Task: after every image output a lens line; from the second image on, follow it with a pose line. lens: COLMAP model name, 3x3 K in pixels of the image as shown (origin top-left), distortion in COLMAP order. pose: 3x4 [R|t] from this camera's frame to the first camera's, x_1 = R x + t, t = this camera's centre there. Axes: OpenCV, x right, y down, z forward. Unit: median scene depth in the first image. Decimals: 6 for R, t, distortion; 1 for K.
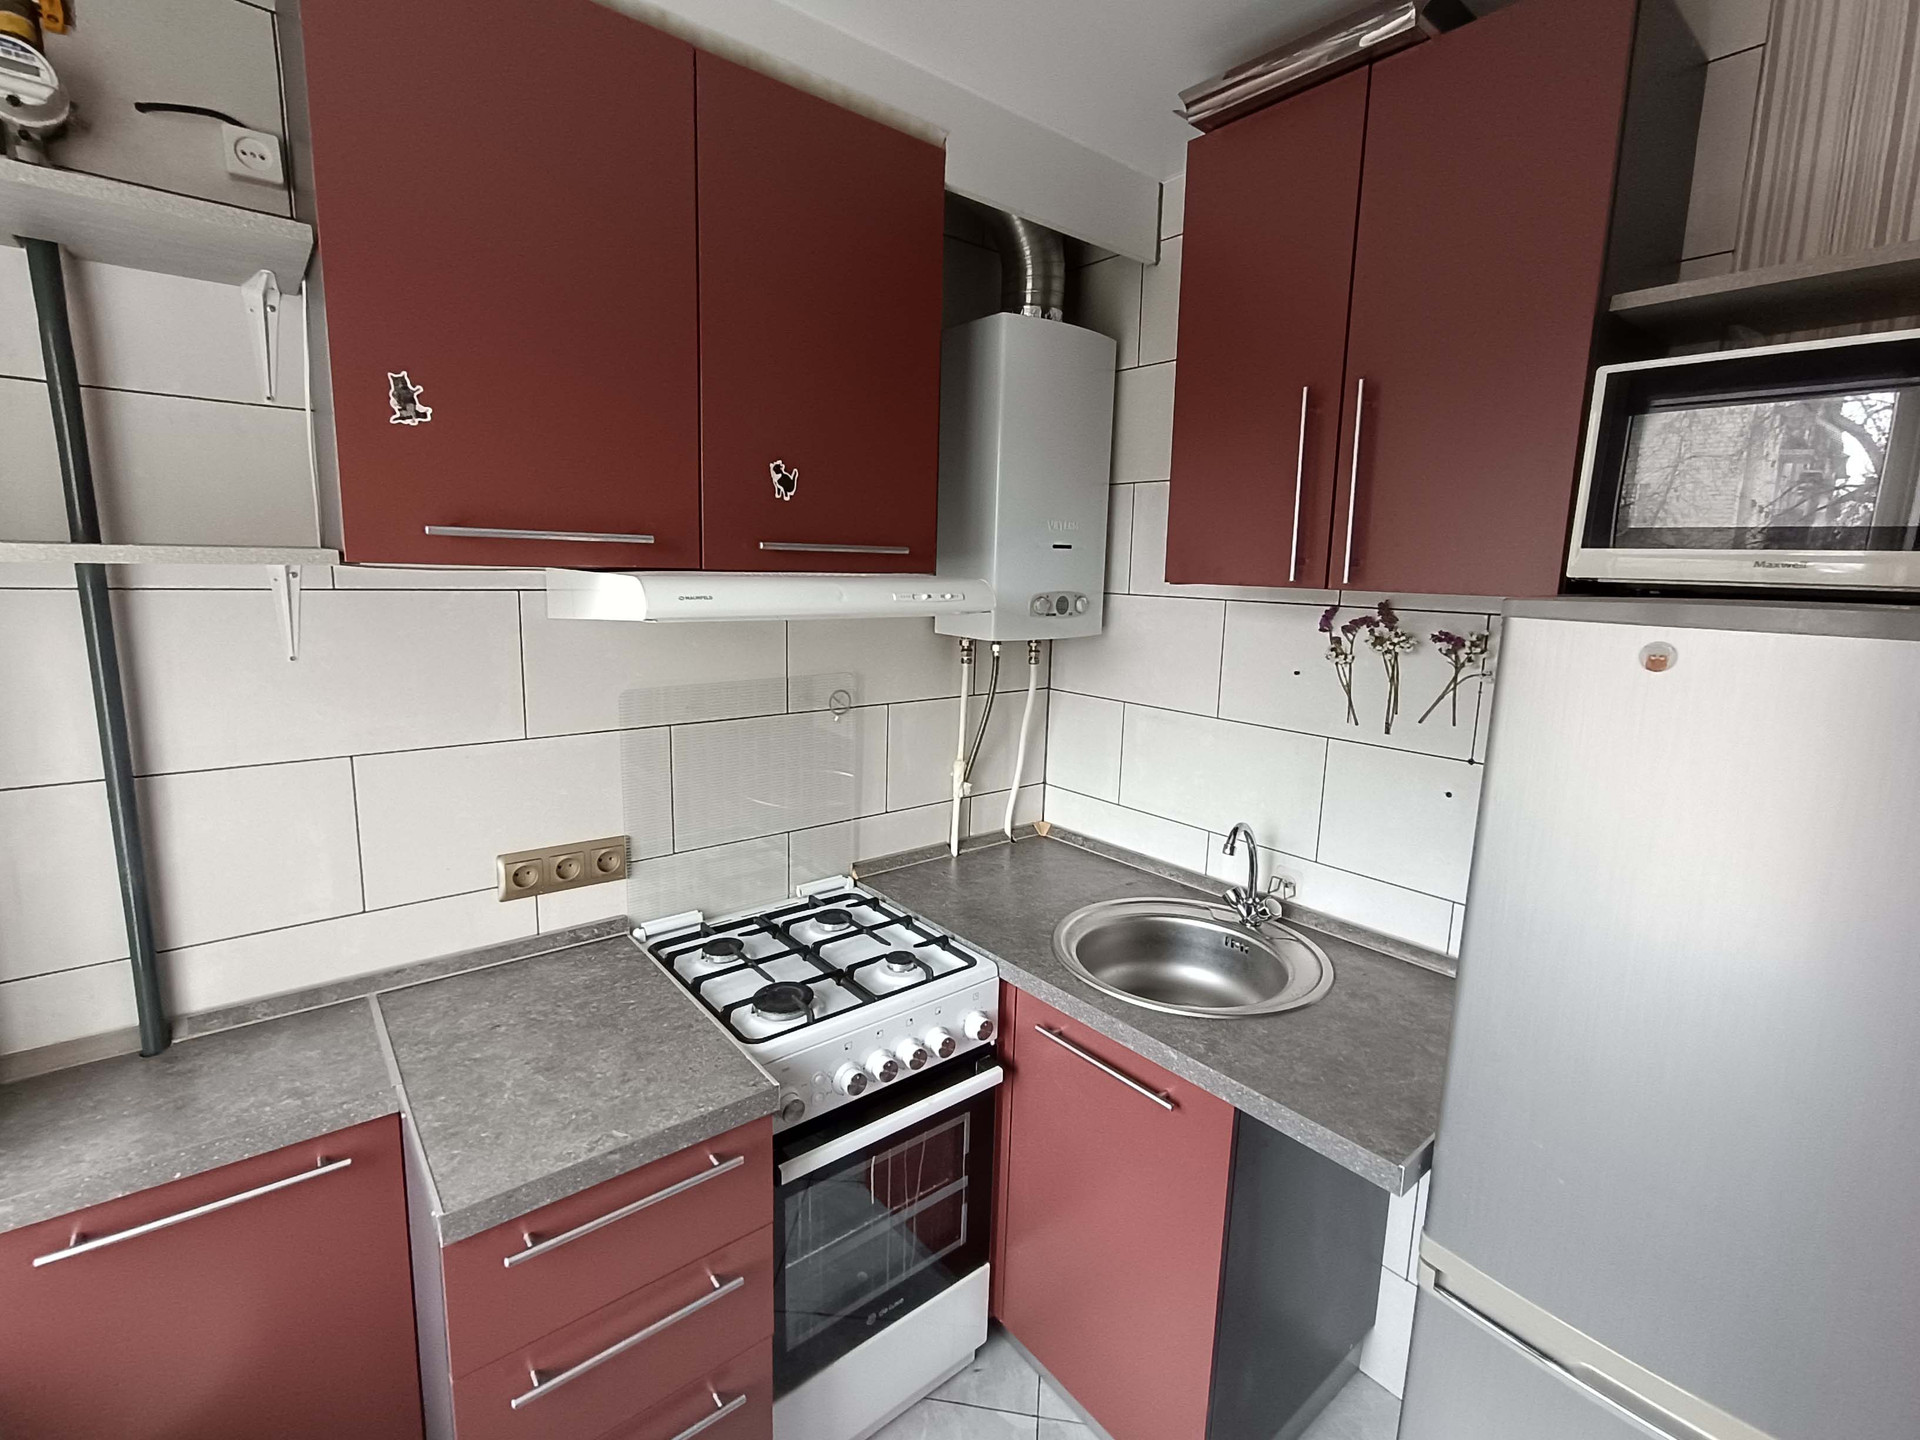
lens RADIAL K [[885.2, 0, 950.2], [0, 885.2, 713.8], [0, 0, 1]] dist [0.009946, 0.000185]
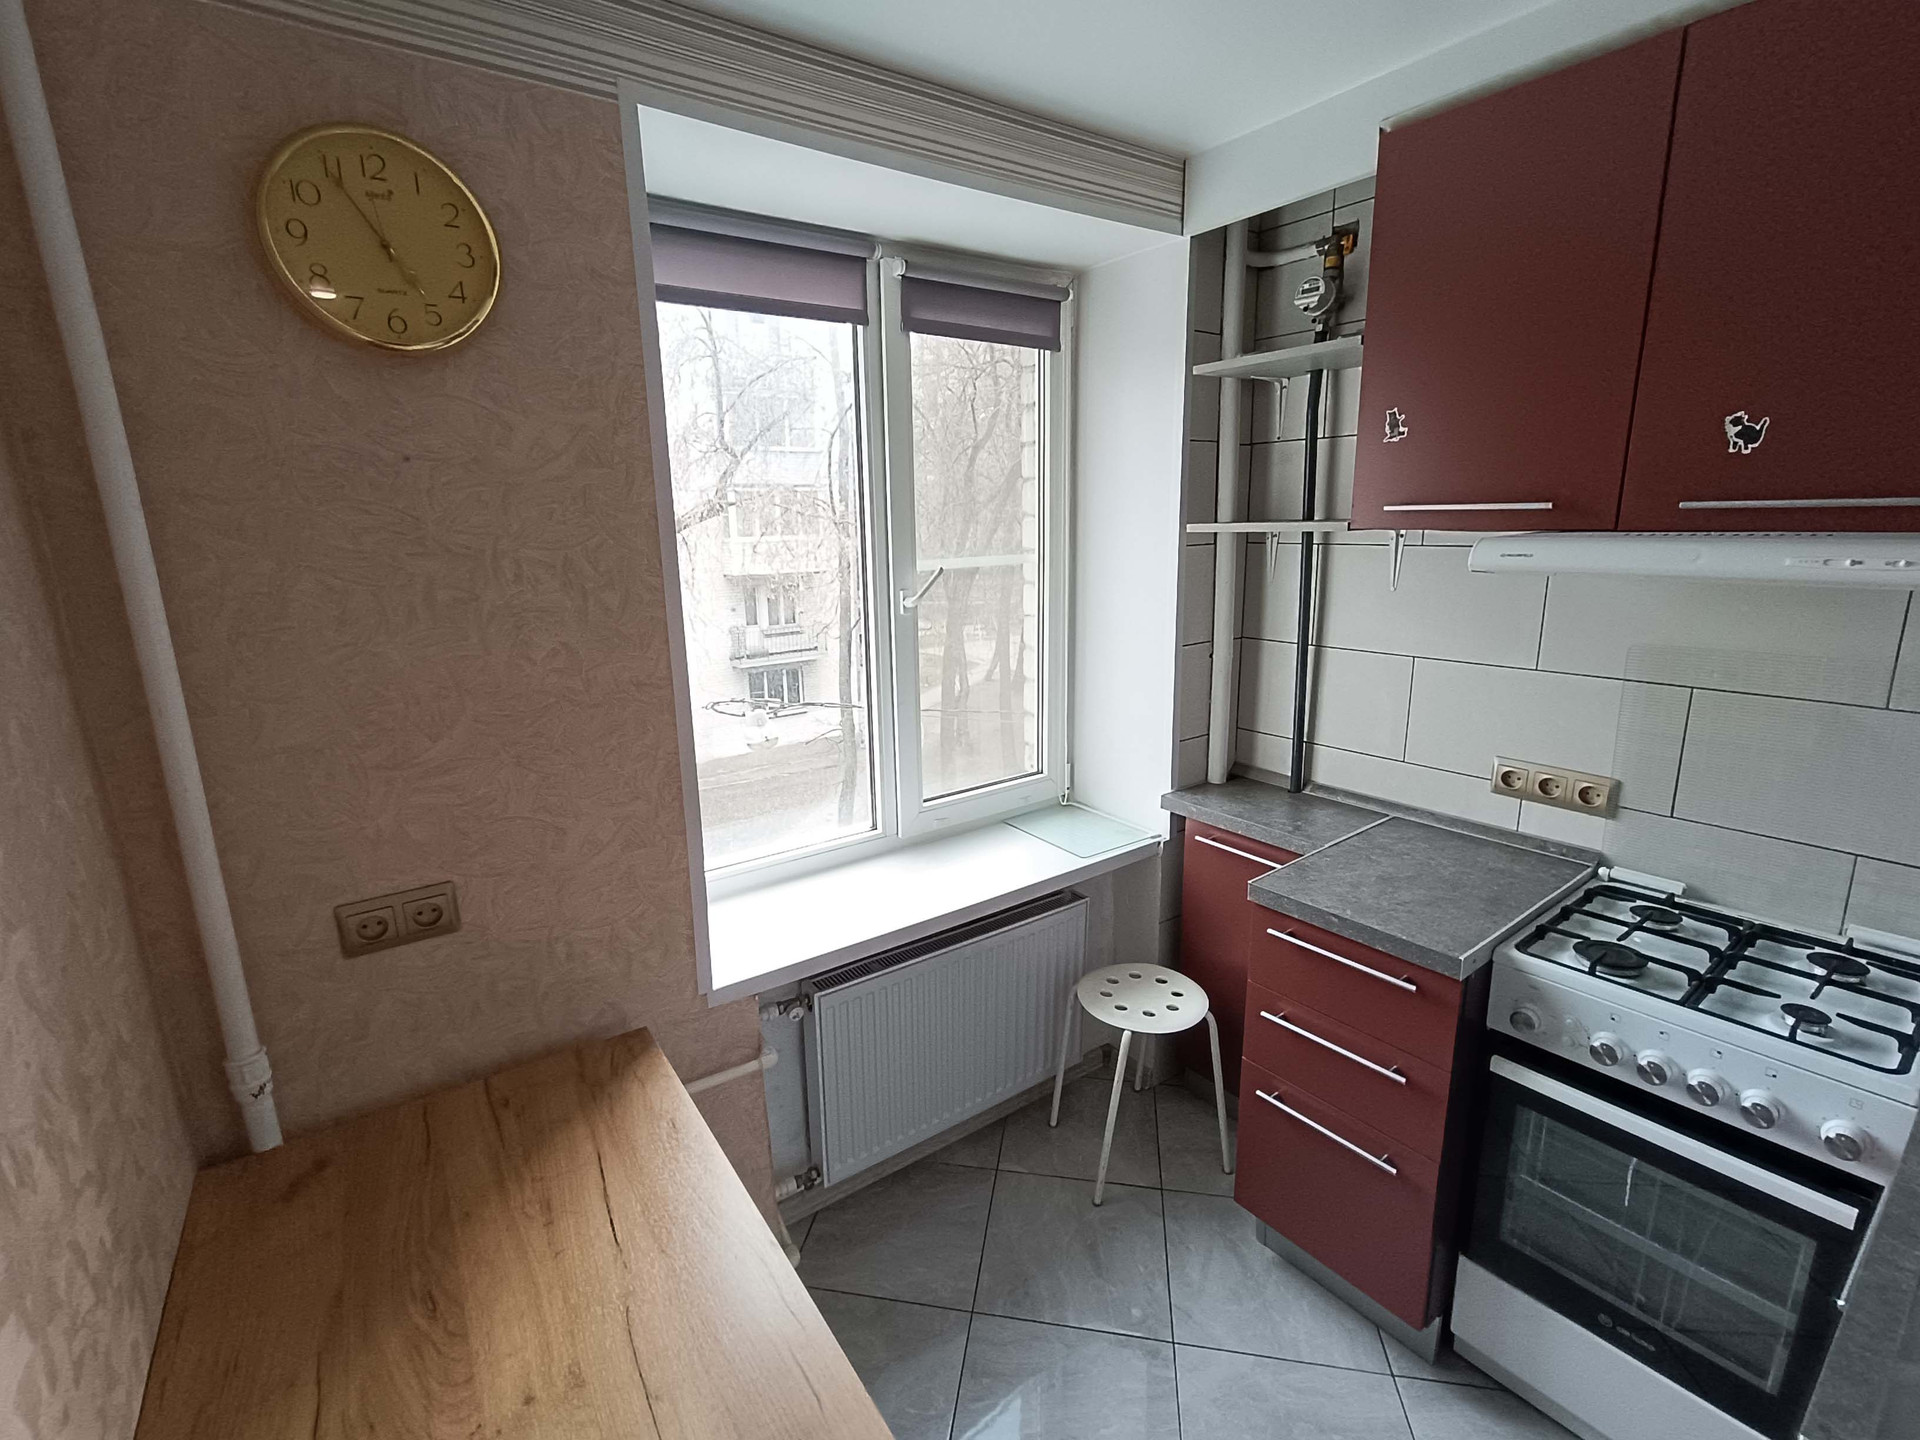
lens RADIAL K [[885.2, 0, 950.2], [0, 885.2, 713.8], [0, 0, 1]] dist [0.009946, 0.000185]
pose [[-0.023157, 0.195349, -0.980460, 0.809784], [-0.153622, 0.968380, 0.196570, -0.032867], [0.987858, 0.155172, 0.007586, 0.213037]]
